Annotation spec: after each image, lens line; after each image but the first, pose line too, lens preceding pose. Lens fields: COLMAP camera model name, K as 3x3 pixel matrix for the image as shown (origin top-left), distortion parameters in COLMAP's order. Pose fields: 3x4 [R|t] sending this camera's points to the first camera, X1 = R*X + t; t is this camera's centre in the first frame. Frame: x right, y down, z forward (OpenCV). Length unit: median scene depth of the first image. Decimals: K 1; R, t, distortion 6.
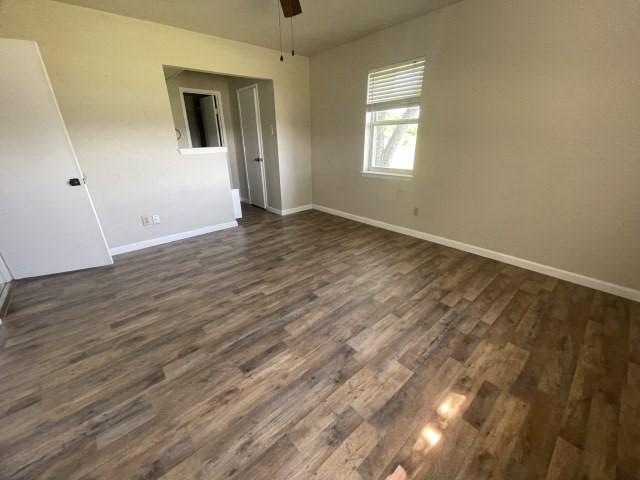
lens RADIAL K [[259.8, 0, 318.4], [0, 259.8, 240.2], [0, 0, 1]] dist [0.000701, 0.000378]
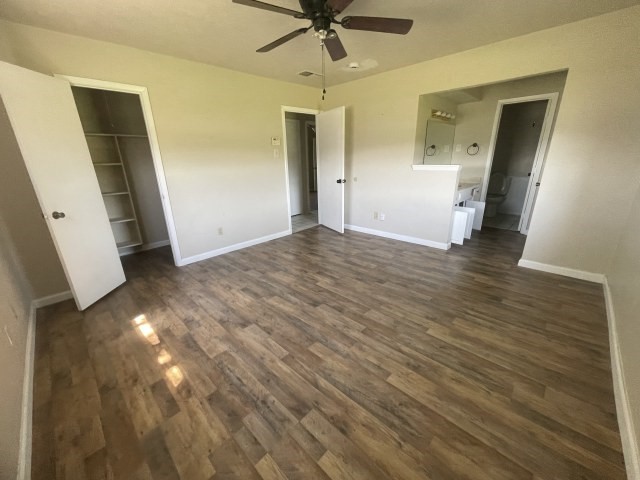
lens RADIAL K [[259.8, 0, 315.6], [0, 259.8, 242.5], [0, 0, 1]] dist [0.000701, 0.000378]
pose [[0.070850, 0.328094, -0.941985, 1.036552], [-0.347826, 0.893210, 0.284944, -0.365937], [0.934878, 0.307459, 0.177404, 0.818945]]
